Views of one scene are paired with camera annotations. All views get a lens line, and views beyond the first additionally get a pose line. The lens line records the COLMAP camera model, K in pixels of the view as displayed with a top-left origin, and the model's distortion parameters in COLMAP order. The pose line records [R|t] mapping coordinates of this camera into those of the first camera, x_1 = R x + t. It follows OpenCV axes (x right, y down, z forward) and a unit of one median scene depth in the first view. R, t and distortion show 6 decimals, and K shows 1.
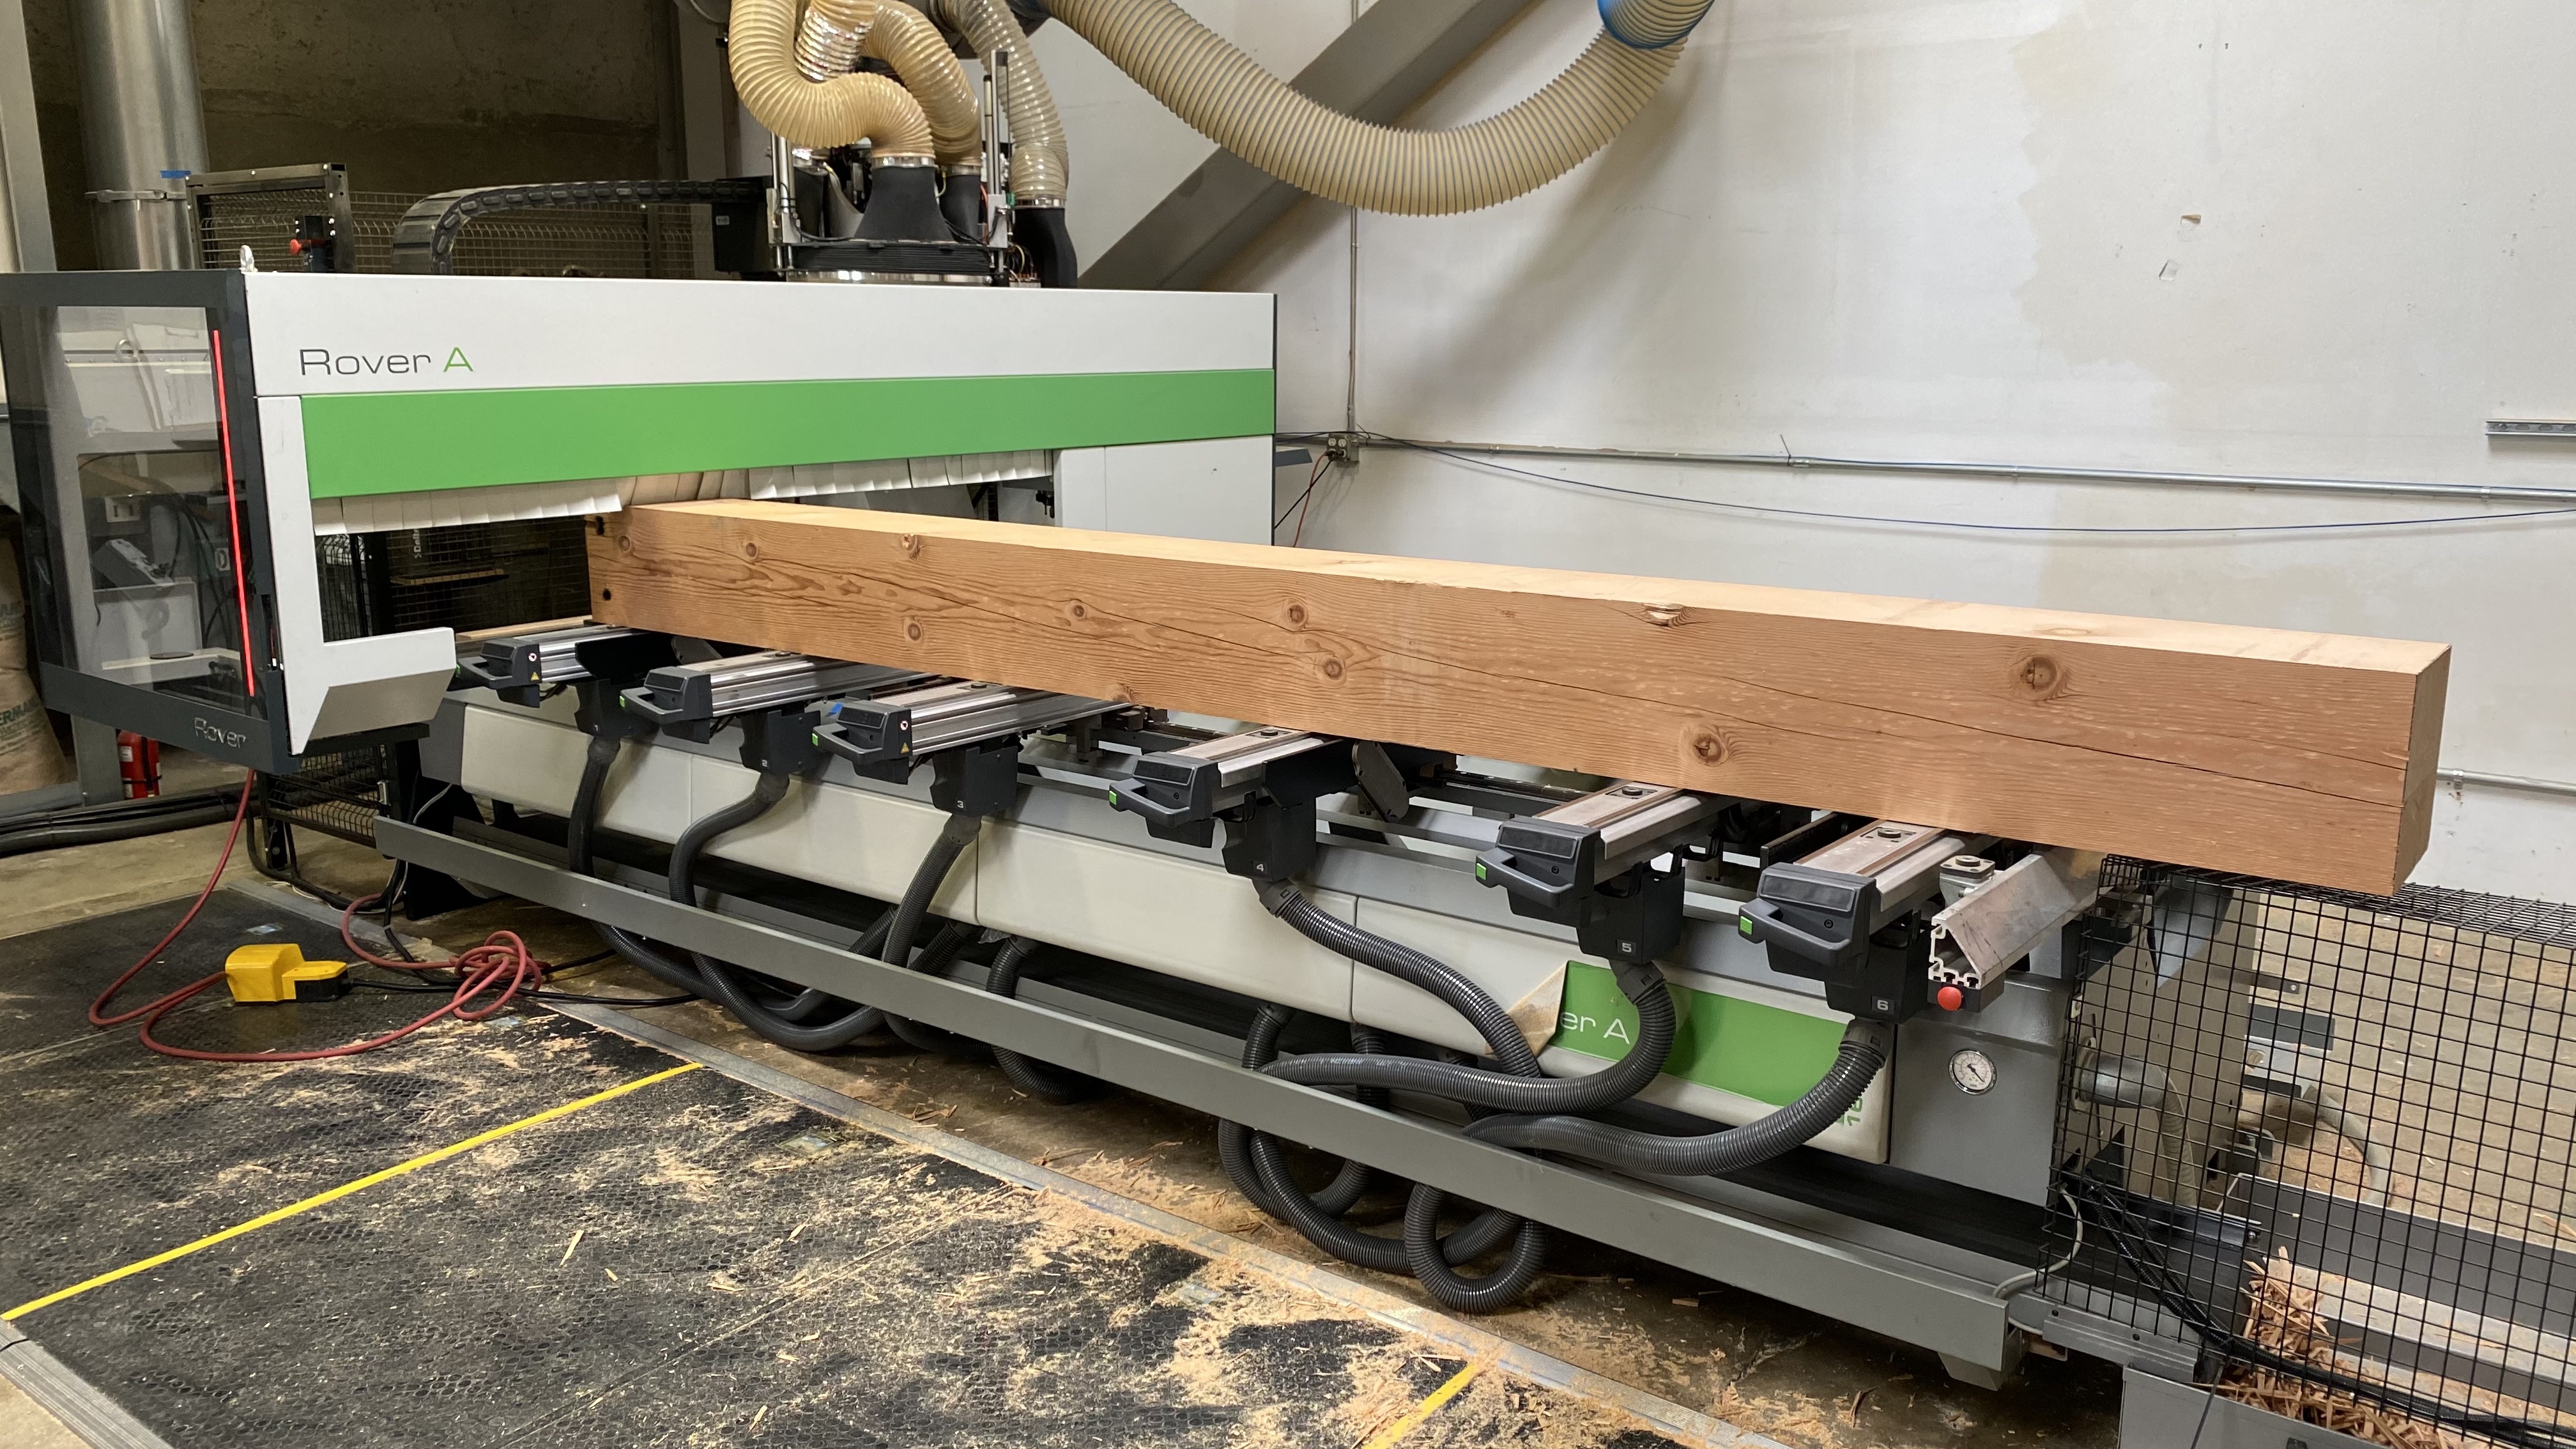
lens RADIAL K [[1935.0, 0, 1282.9], [0, 1935.0, 722.9], [0, 0, 1]] dist [-0.008855, -0.001388]
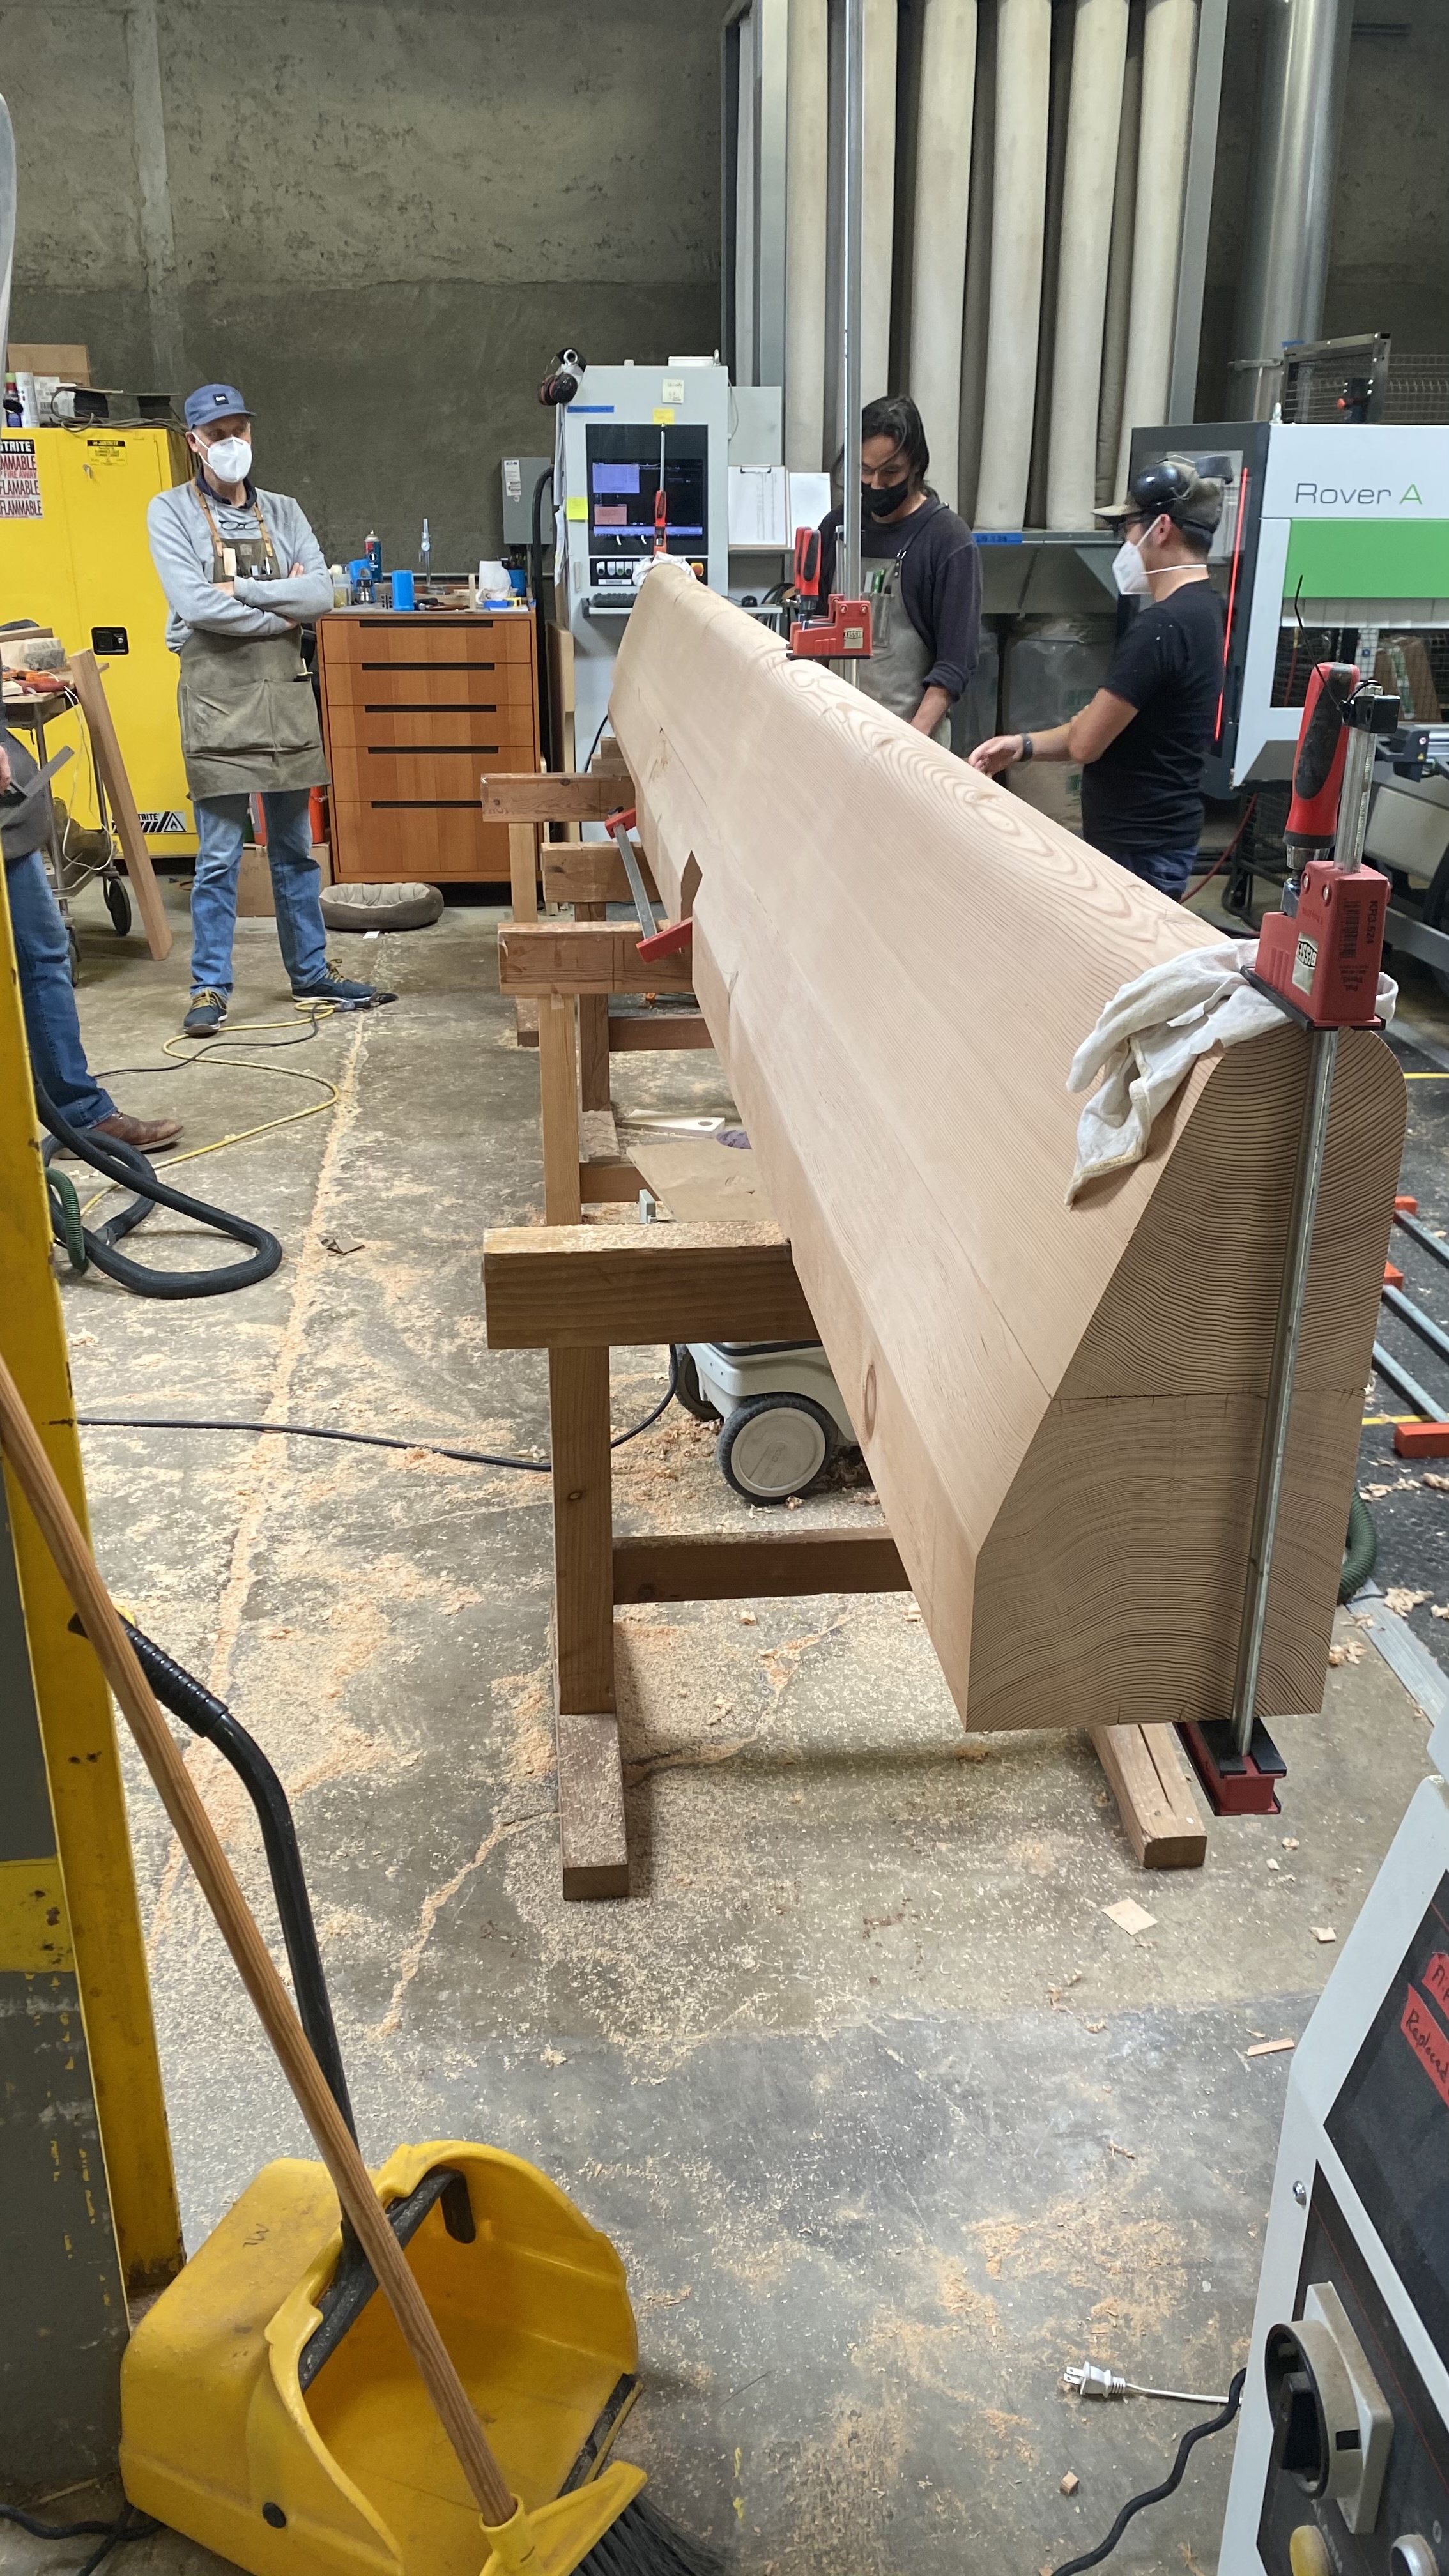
lens RADIAL K [[1935.0, 0, 725.3], [0, 1935.0, 1285.7], [0, 0, 1]] dist [-0.008855, -0.001388]
pose [[0.691175, 0.280340, -0.666098, 0.221439], [-0.151159, 0.957389, 0.246084, 0.059571], [0.706702, -0.069400, 0.704099, -0.228836]]
